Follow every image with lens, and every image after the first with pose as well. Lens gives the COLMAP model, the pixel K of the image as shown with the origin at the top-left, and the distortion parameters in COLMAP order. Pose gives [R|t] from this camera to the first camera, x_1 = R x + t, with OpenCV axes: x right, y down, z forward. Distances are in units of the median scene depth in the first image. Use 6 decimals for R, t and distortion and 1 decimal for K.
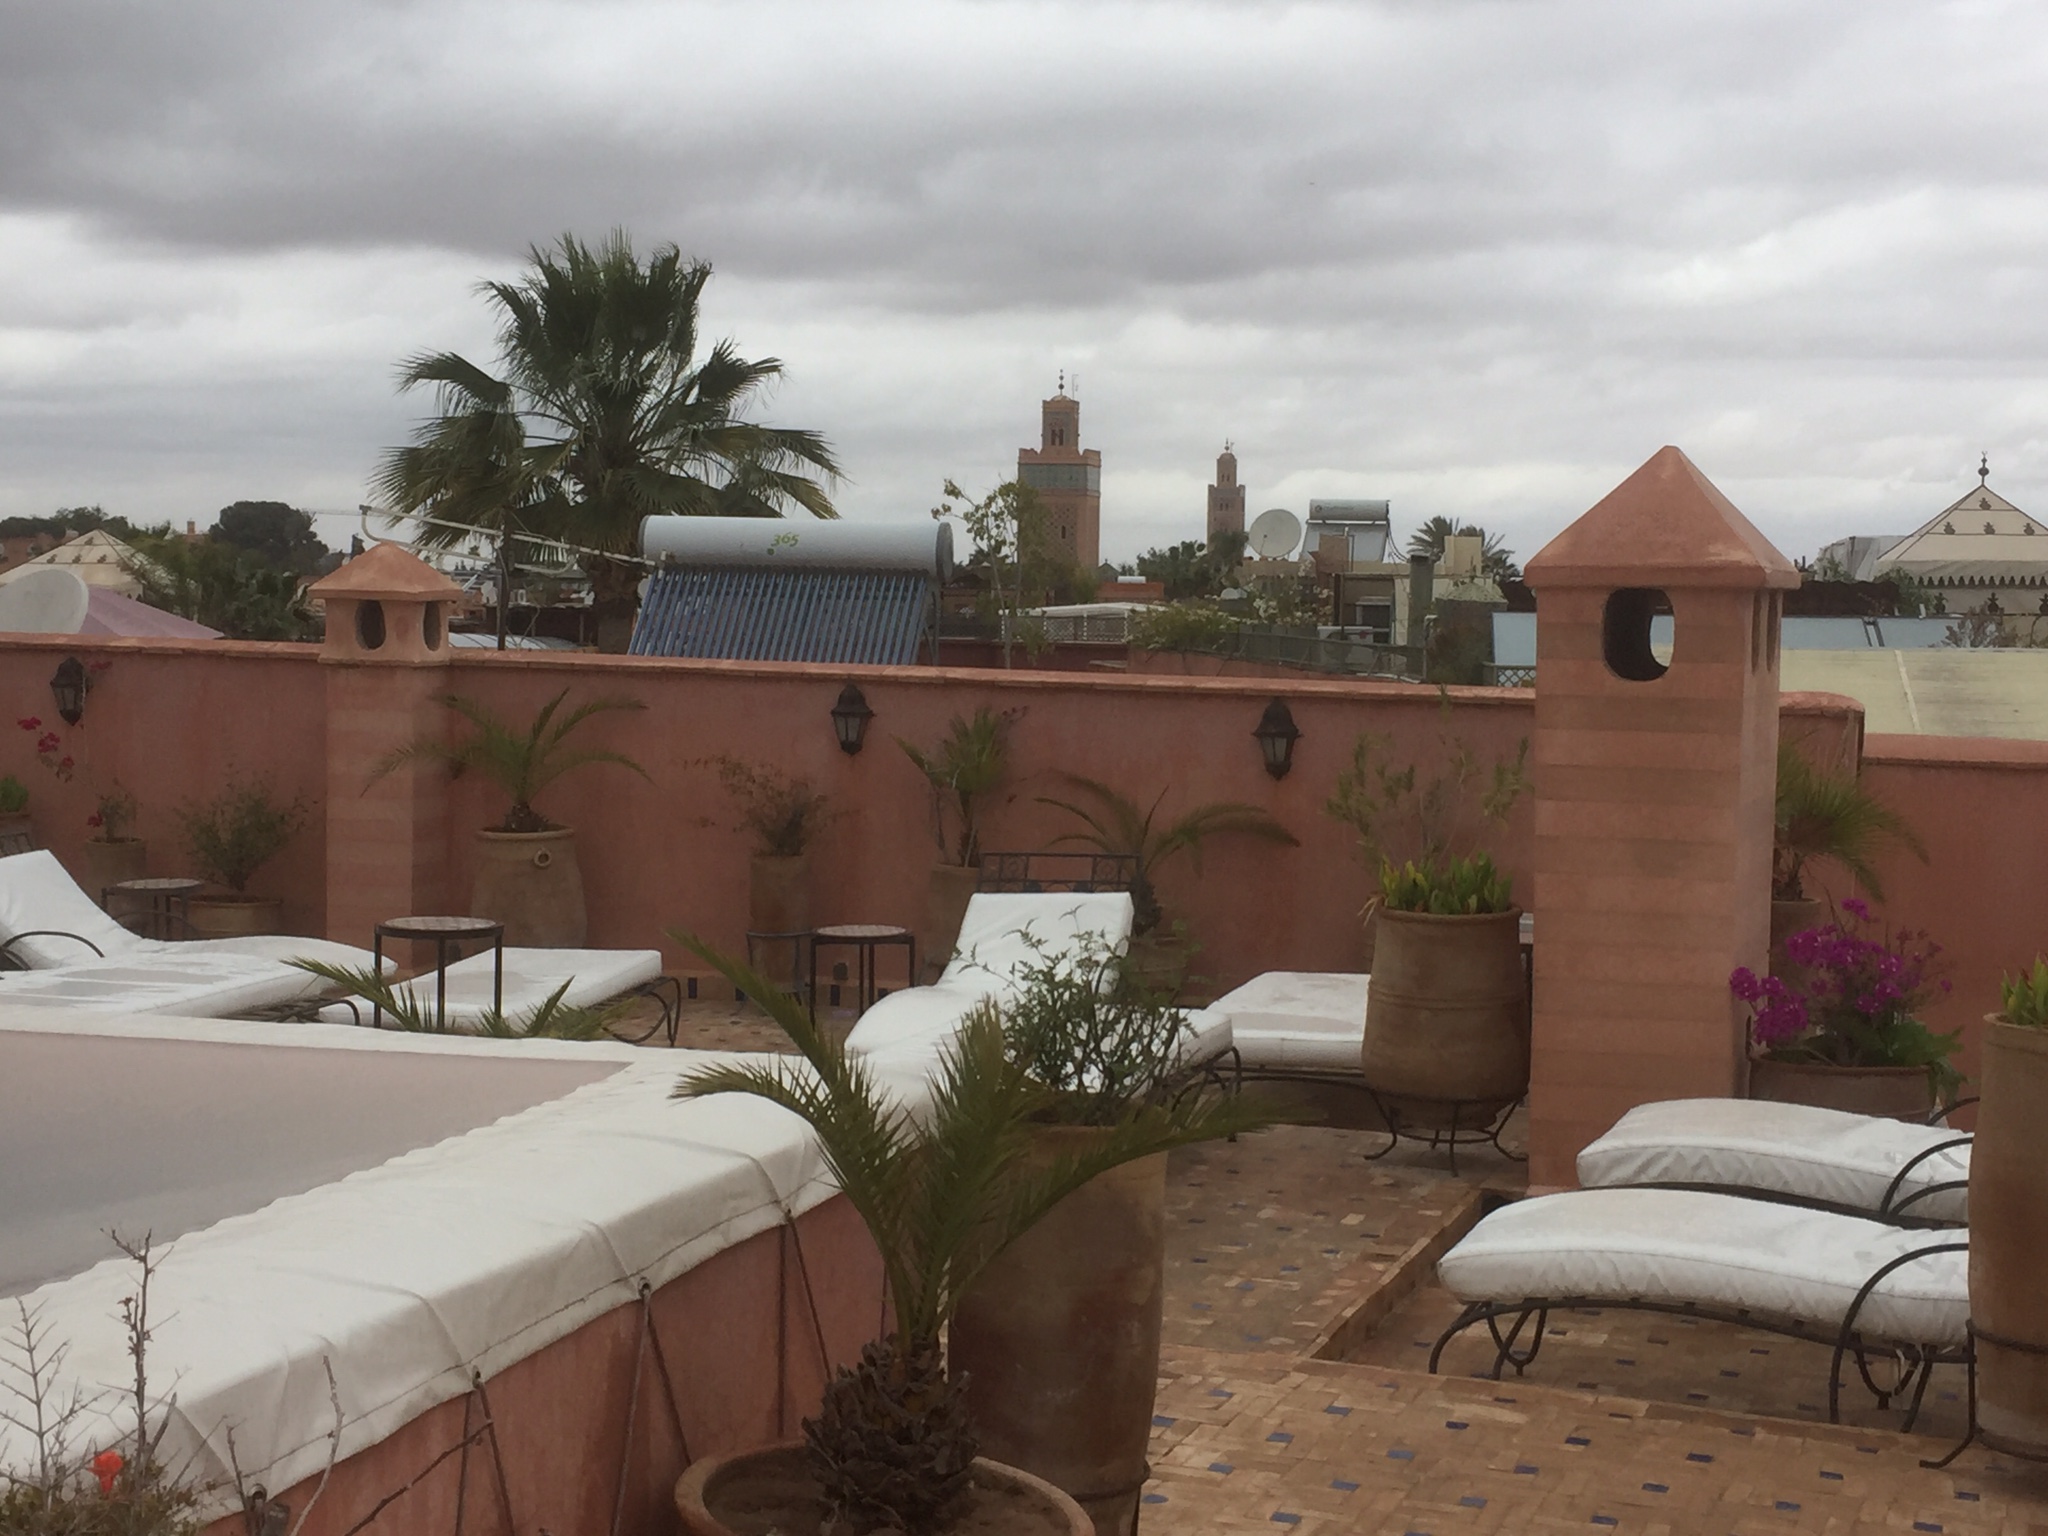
lens RADIAL K [[3022.6, 0, 1025.1], [0, 3022.6, 766.1], [0, 0, 1]] dist [0.094976, 0.000000]
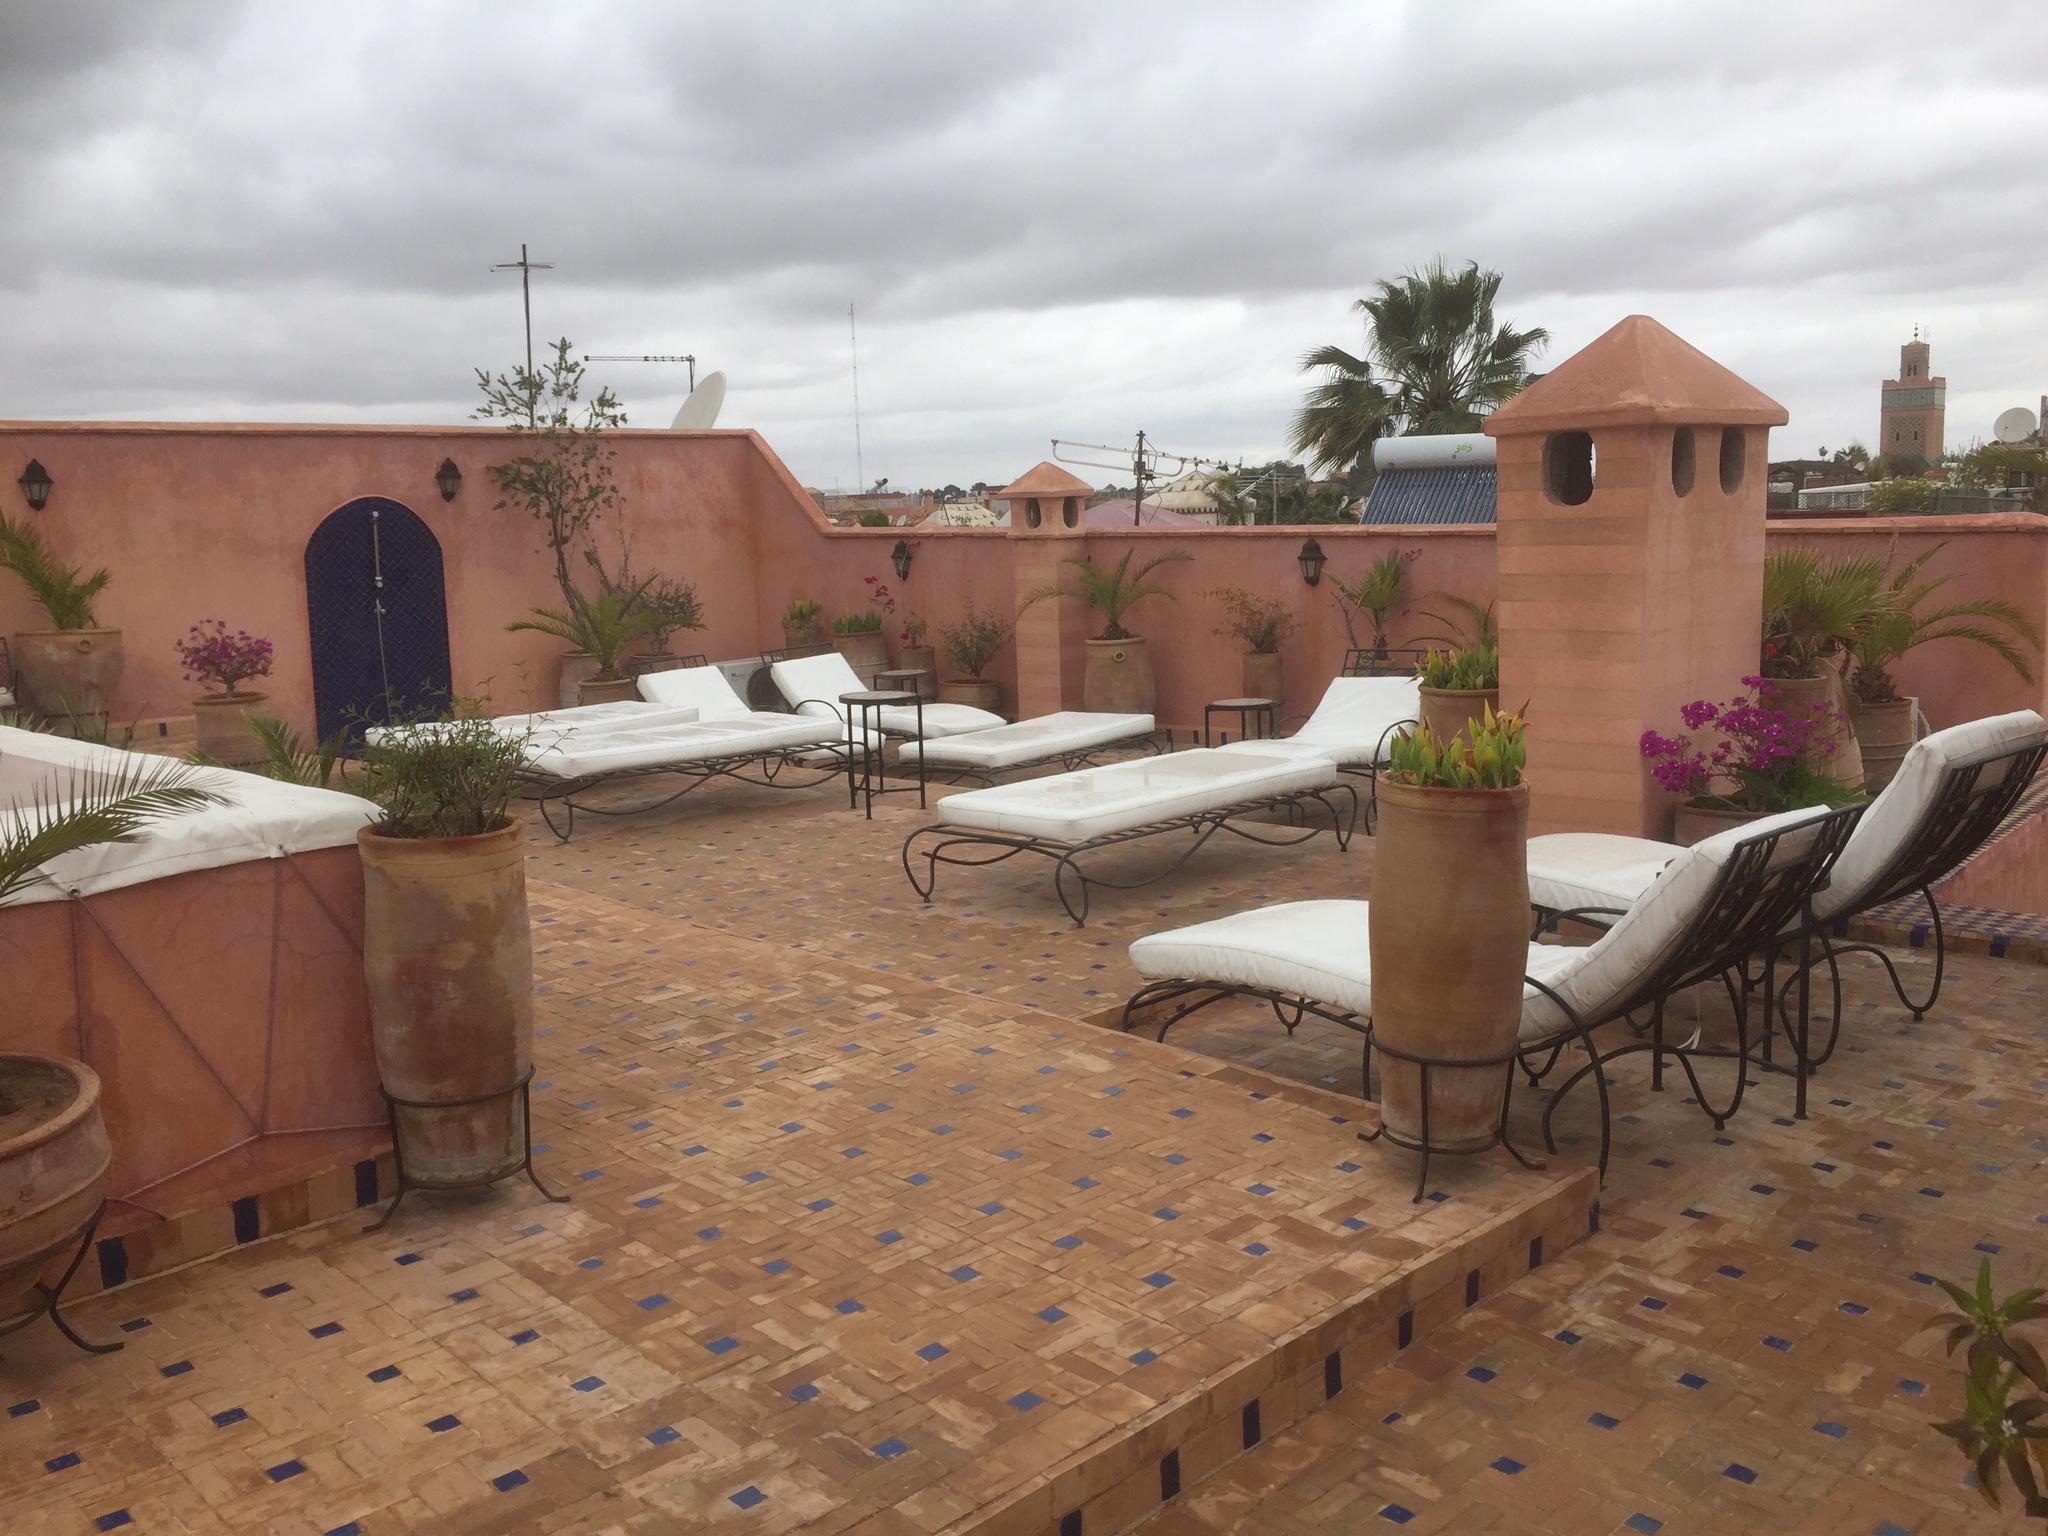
lens RADIAL K [[1769.9, 0, 1024.0], [0, 1769.9, 767.7], [0, 0, 1]] dist [0.091359, -0.120643]
pose [[0.893760, 0.021082, -0.448051, 0.217091], [0.019208, 0.996180, 0.085189, 0.008597], [0.448135, -0.084745, 0.889940, 0.143960]]
